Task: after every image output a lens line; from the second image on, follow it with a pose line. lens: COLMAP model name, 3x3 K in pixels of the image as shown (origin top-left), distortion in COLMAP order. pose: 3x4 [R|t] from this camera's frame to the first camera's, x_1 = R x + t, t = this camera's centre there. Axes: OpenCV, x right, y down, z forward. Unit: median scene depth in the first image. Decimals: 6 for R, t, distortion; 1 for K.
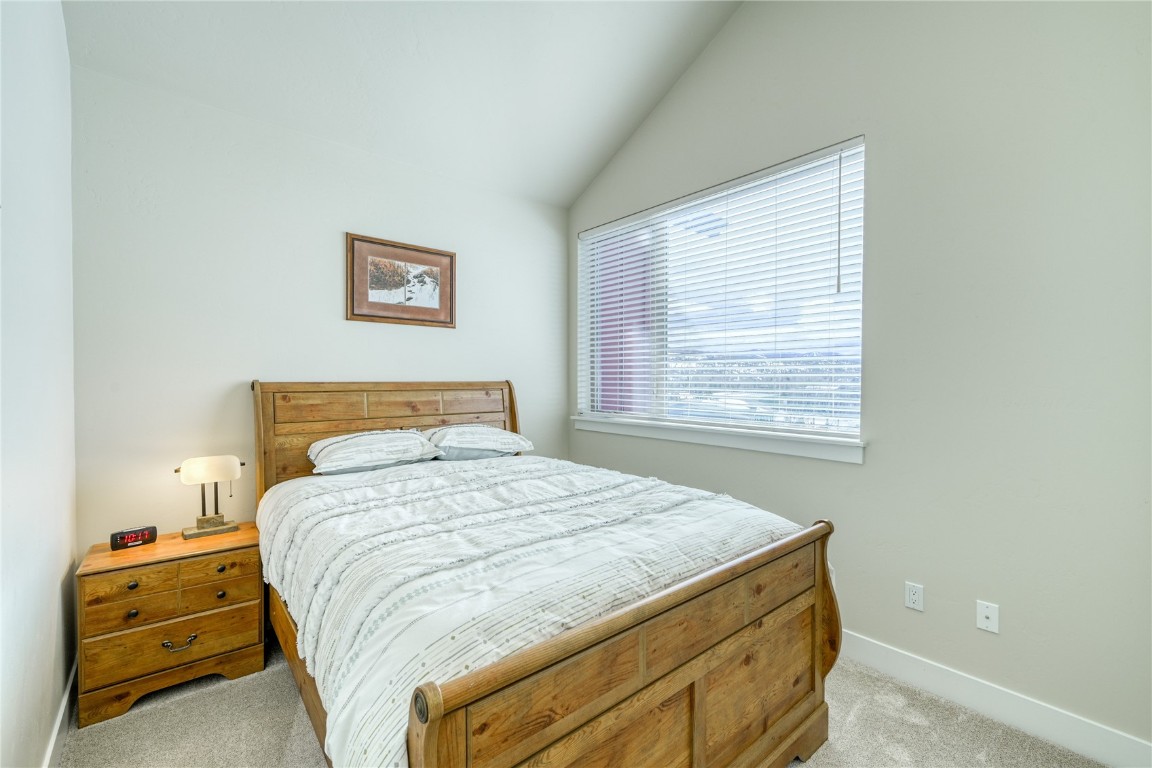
lens RADIAL K [[498.2, 0, 585.2], [0, 498.2, 380.8], [0, 0, 1]] dist [0.004750, 0.001146]
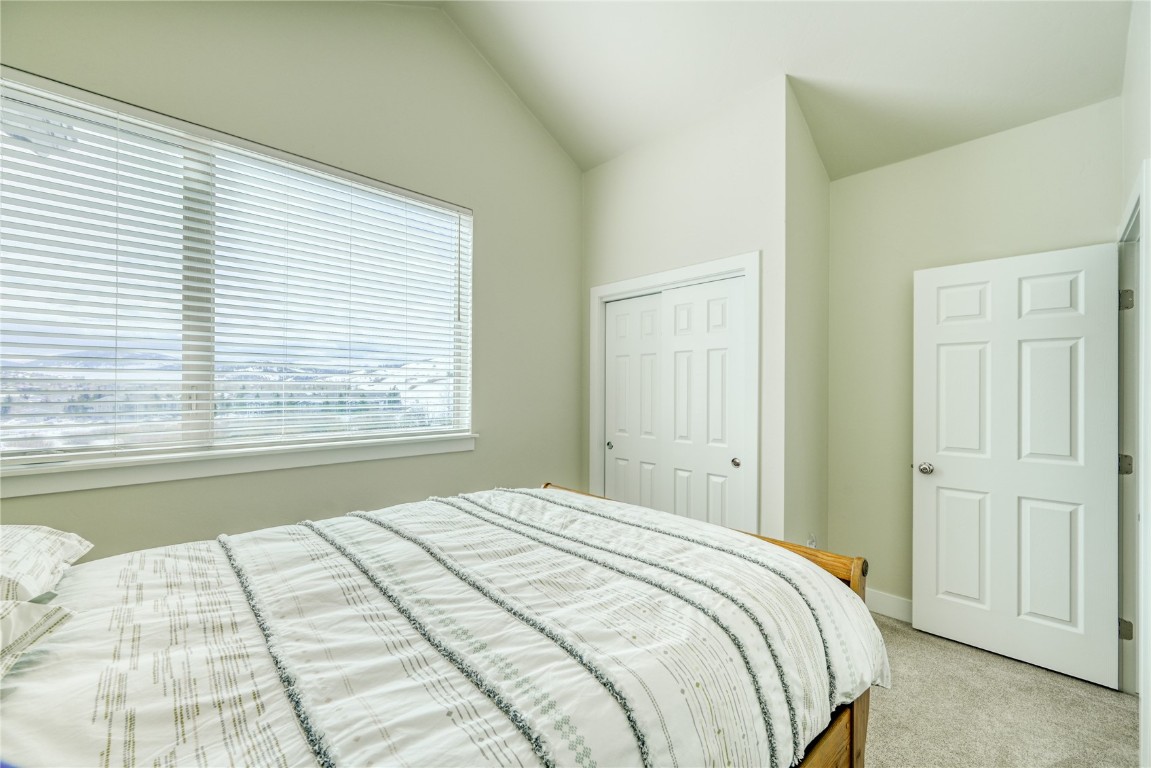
lens RADIAL K [[459.9, 0, 554.9], [0, 459.9, 389.3], [0, 0, 1]] dist [0.001503, 0.000181]
pose [[-0.049840, -0.000579, 0.998757, -0.706178], [0.004828, 0.999988, 0.000821, 0.000145], [-0.998746, 0.004863, -0.049837, 0.821295]]
